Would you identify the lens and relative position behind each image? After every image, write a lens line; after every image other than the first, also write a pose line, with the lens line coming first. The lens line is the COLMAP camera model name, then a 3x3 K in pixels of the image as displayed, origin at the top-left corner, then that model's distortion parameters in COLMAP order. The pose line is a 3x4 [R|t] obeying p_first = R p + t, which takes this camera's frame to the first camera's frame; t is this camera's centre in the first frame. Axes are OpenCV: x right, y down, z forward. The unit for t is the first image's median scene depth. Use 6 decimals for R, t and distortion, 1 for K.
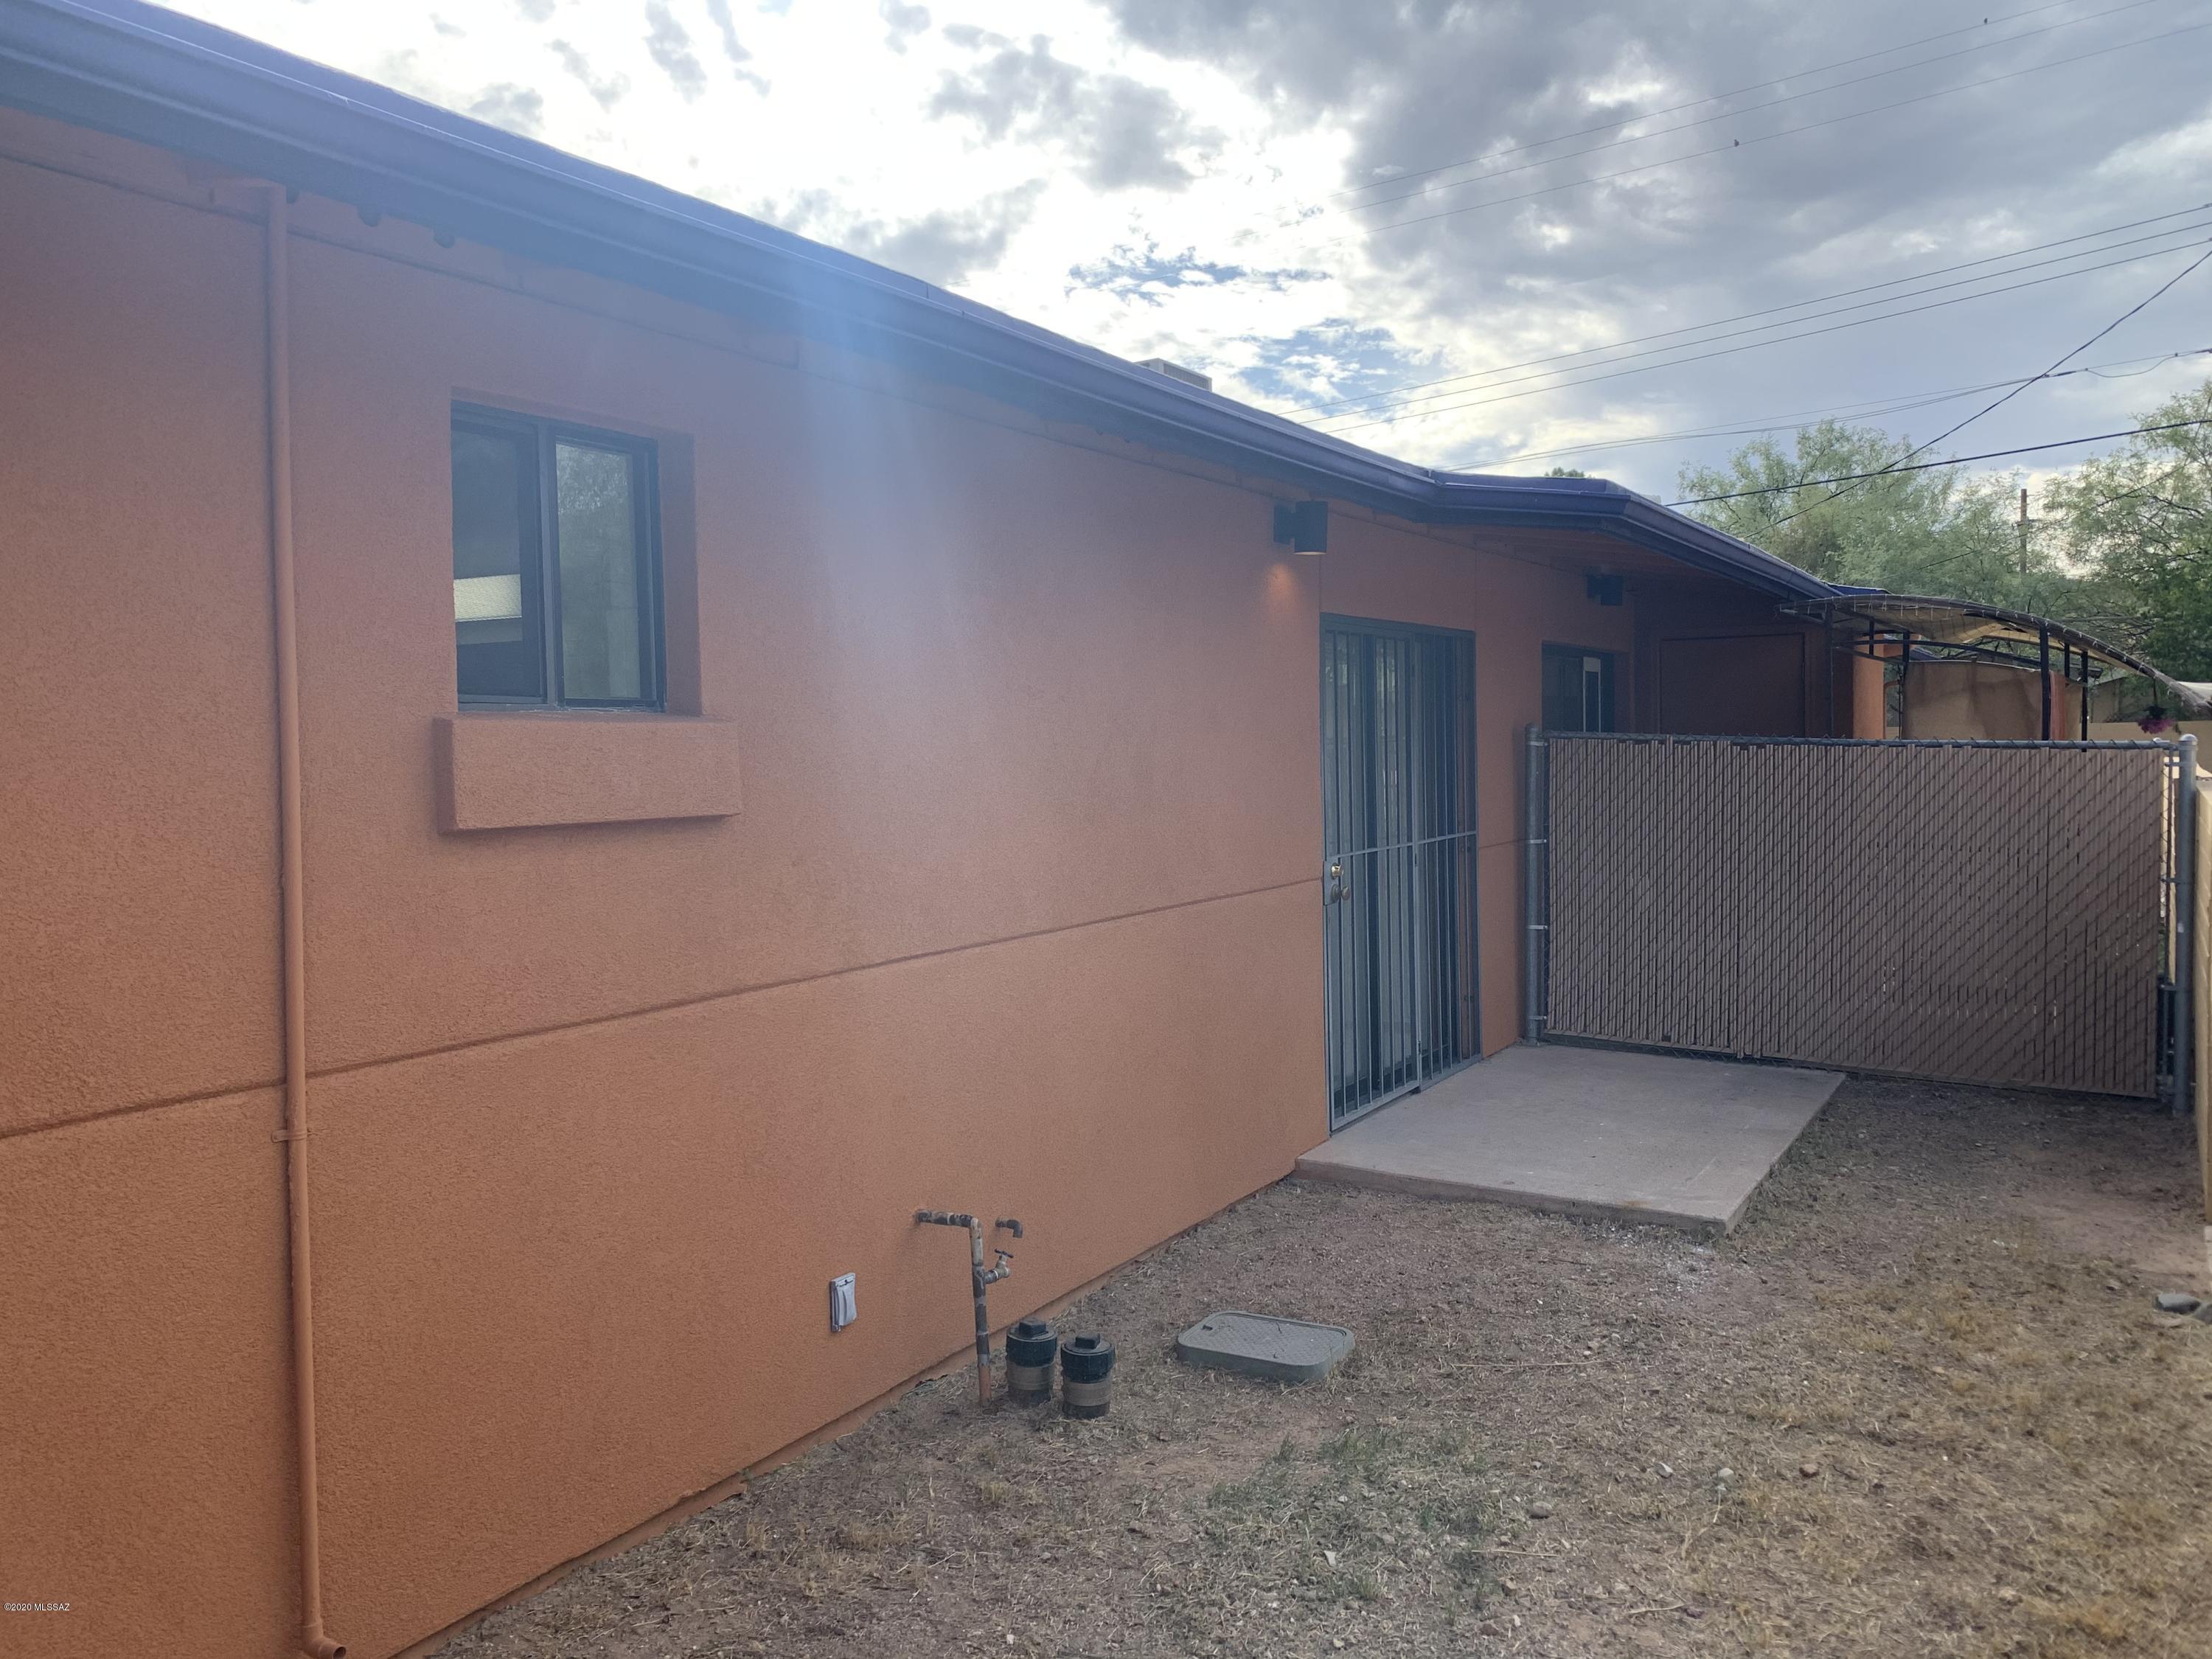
lens RADIAL K [[1701.8, 0, 1107.6], [0, 1701.8, 817.4], [0, 0, 1]] dist [0.046970, -0.060010]
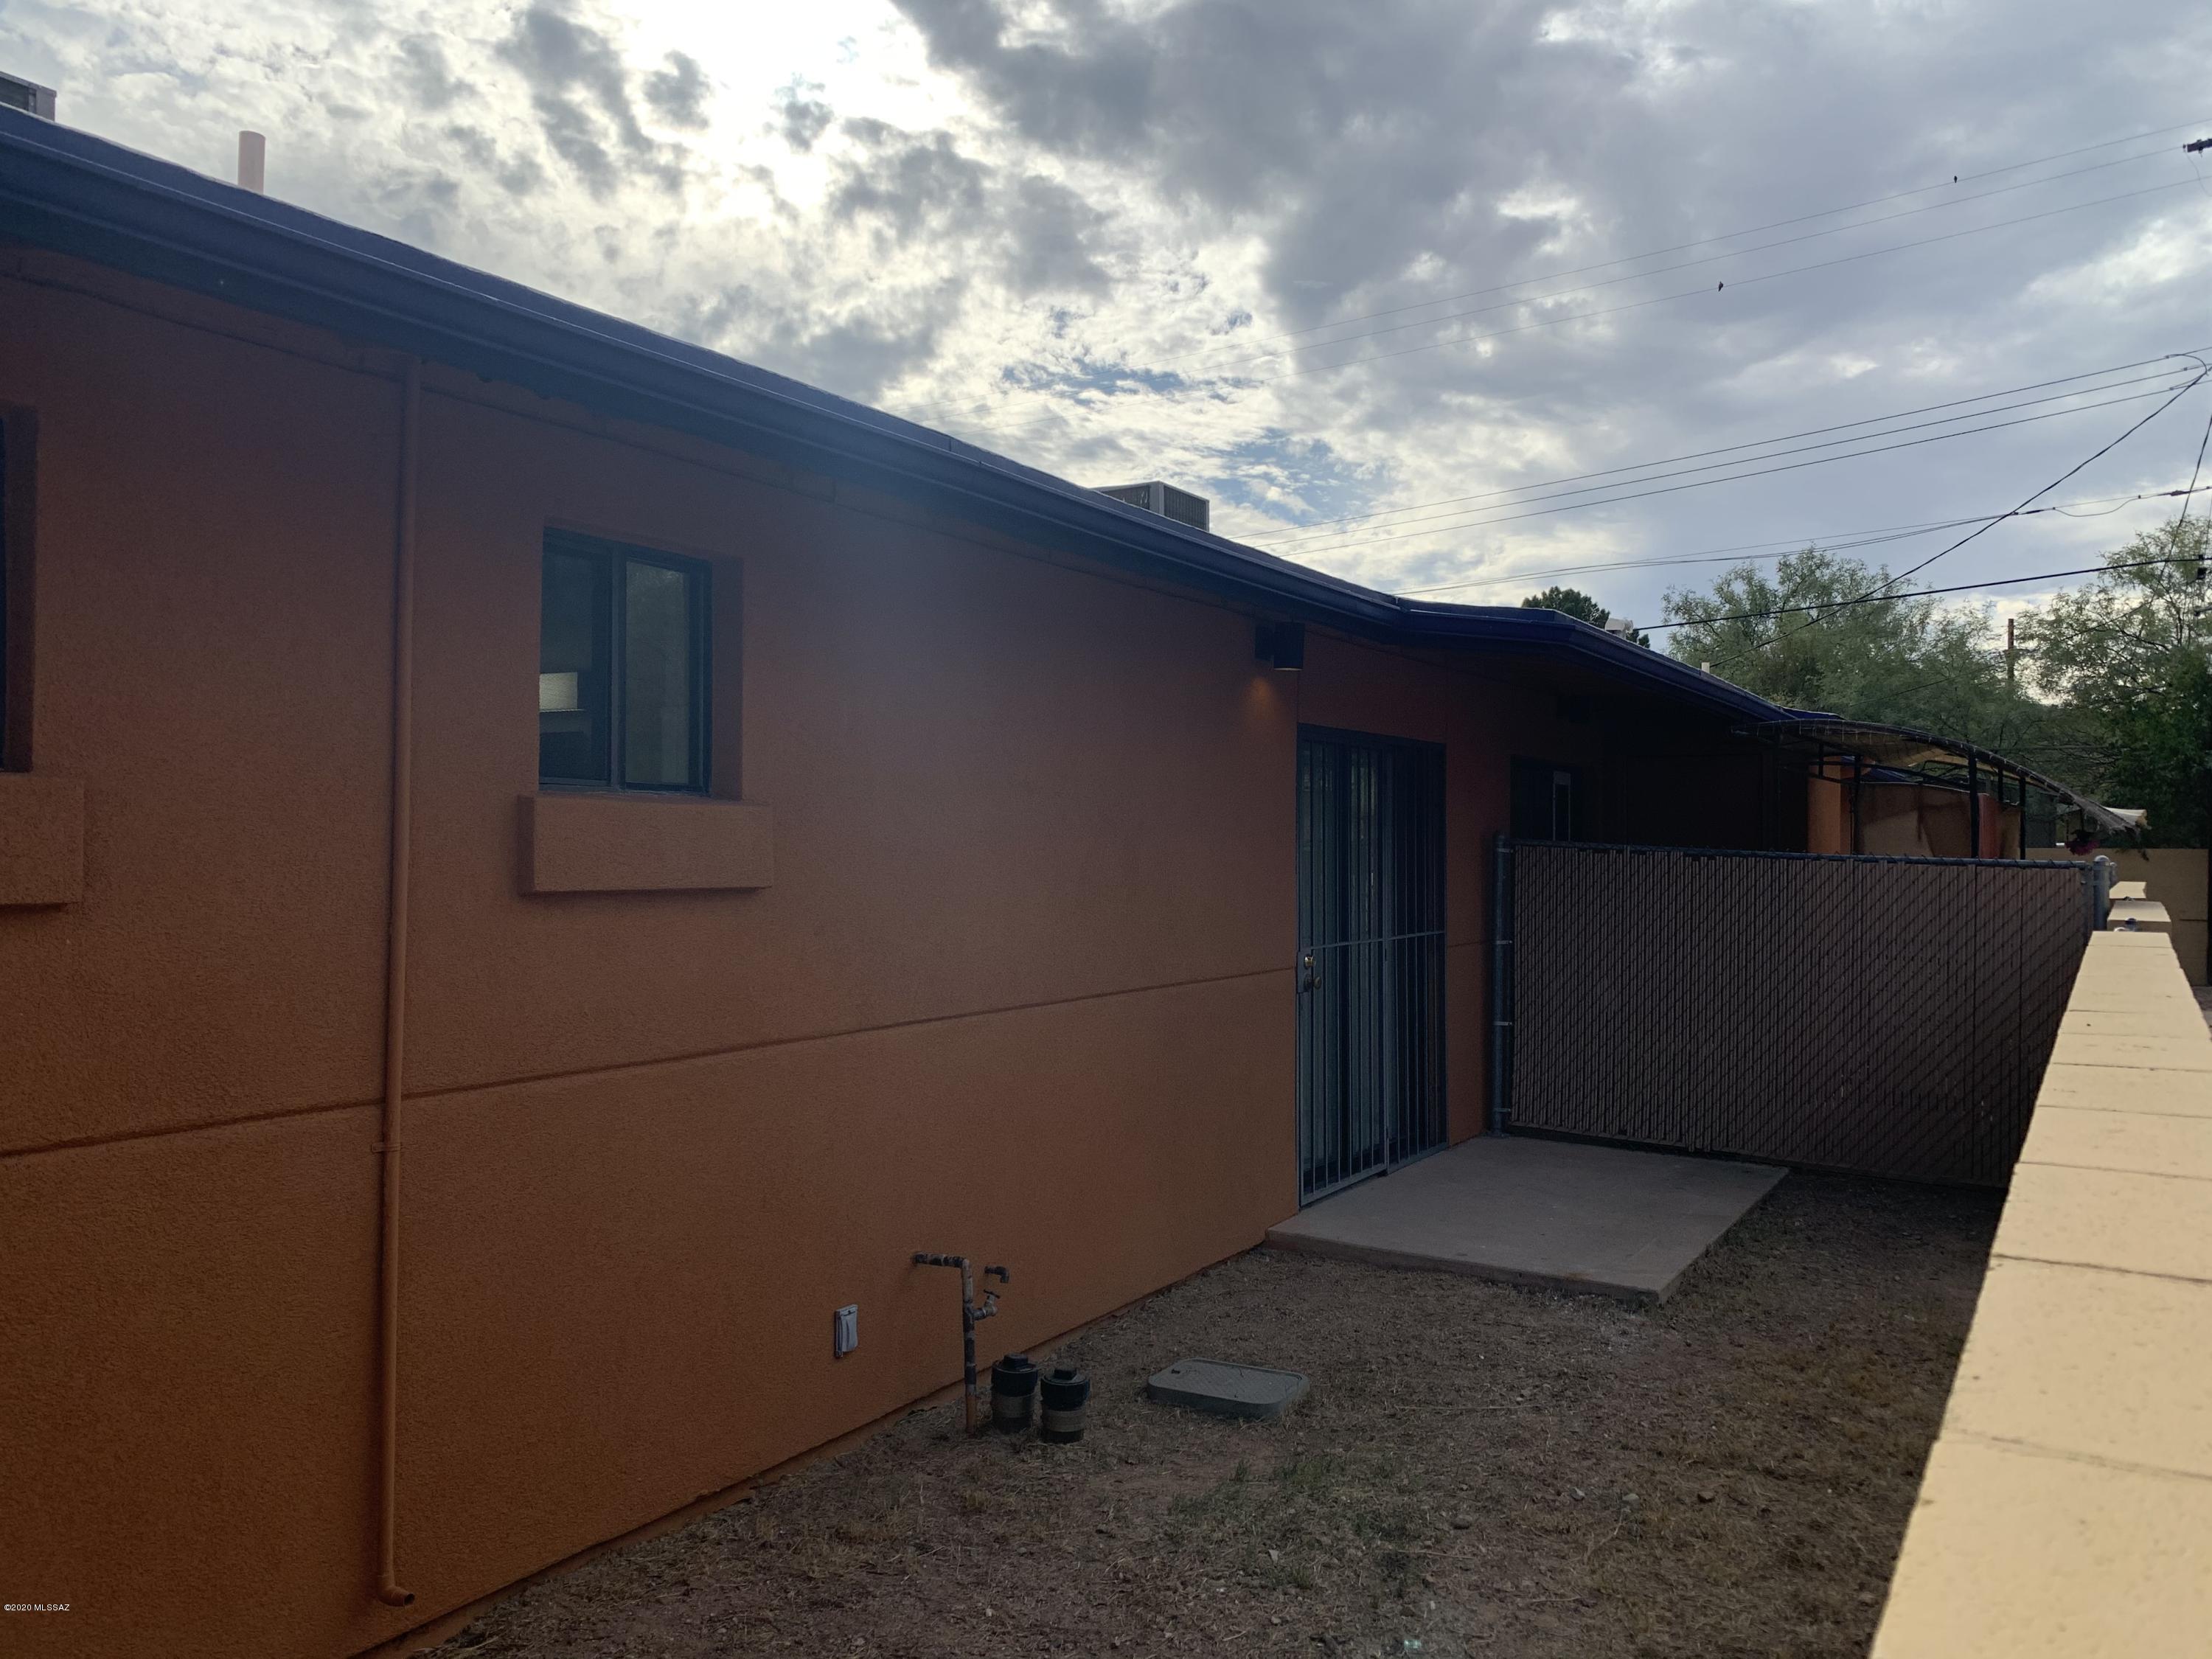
lens RADIAL K [[1701.8, 0, 1107.6], [0, 1701.8, 817.4], [0, 0, 1]] dist [0.046970, -0.060010]
pose [[0.999701, 0.024452, 0.000732, 0.005795], [-0.024363, 0.997873, -0.060459, 0.012916], [-0.002209, 0.060423, 0.998170, -0.120761]]
